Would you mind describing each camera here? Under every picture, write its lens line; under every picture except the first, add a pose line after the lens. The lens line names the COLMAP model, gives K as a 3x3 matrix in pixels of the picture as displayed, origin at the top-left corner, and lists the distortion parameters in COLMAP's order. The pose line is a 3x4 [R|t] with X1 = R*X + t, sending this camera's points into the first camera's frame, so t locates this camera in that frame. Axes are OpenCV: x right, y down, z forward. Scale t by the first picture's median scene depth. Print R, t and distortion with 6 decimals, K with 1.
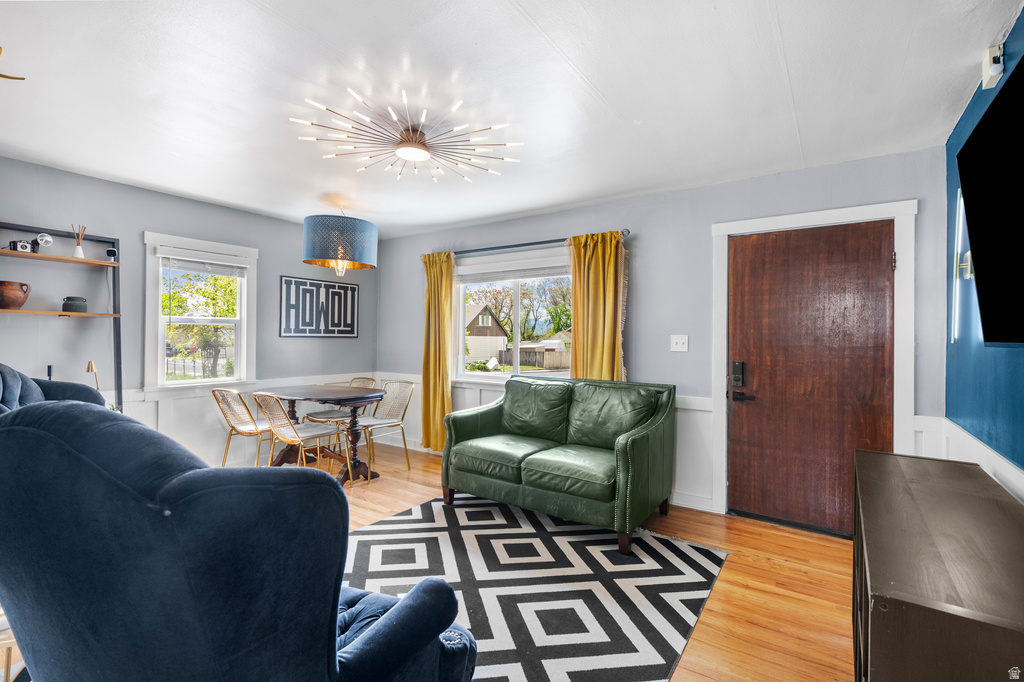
lens RADIAL K [[465.4, 0, 512.8], [0, 465.4, 335.3], [0, 0, 1]] dist [-0.000540, -0.002986]
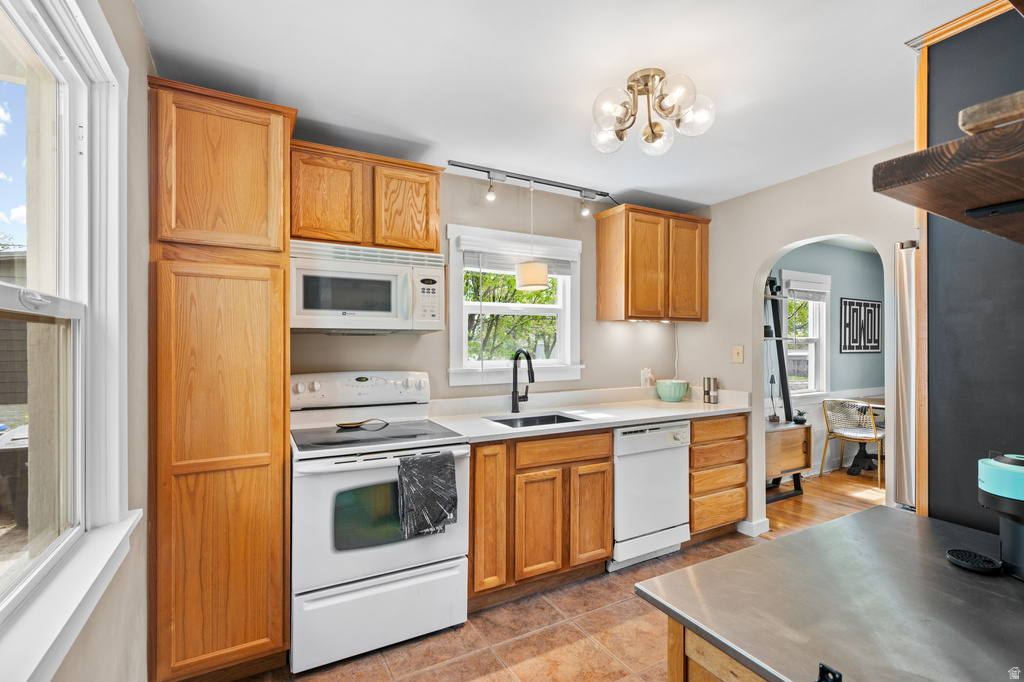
lens RADIAL K [[465.4, 0, 507.6], [0, 465.4, 343.1], [0, 0, 1]] dist [-0.000540, -0.002986]
pose [[0.893366, -0.012448, -0.449158, -0.709077], [0.013169, 0.999912, -0.001517, -0.029575], [0.449137, -0.004560, 0.893451, -0.338347]]
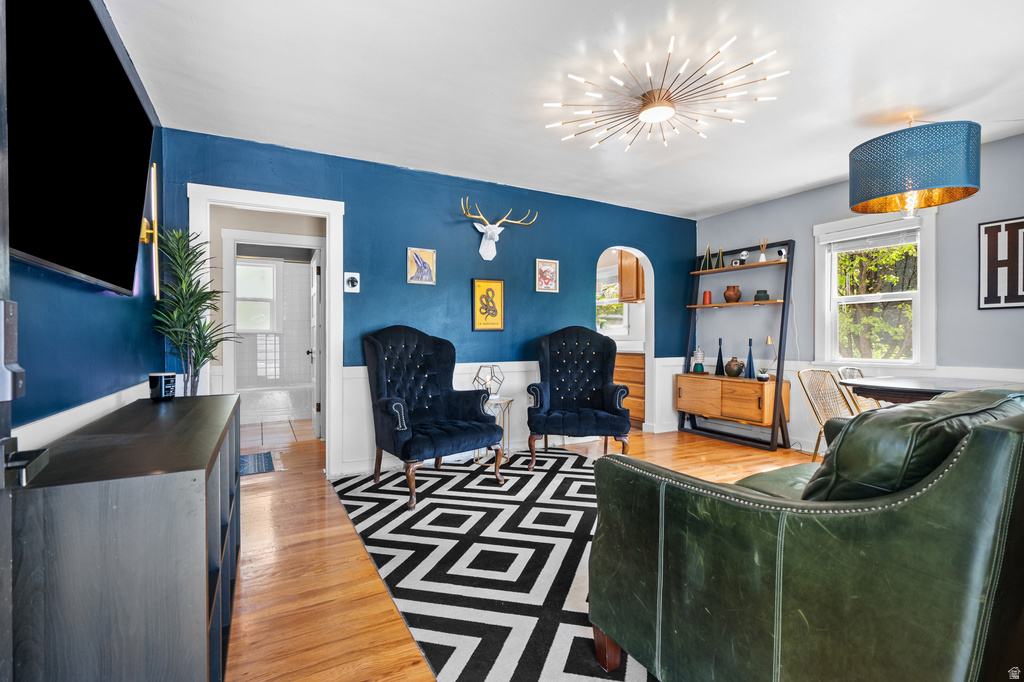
lens RADIAL K [[465.4, 0, 511.4], [0, 465.4, 343.9], [0, 0, 1]] dist [-0.000540, -0.002986]
pose [[-0.449818, 0.000435, -0.893120, 0.459793], [0.002310, 0.999997, -0.000677, 0.055031], [0.893117, -0.002368, -0.449818, 0.676578]]
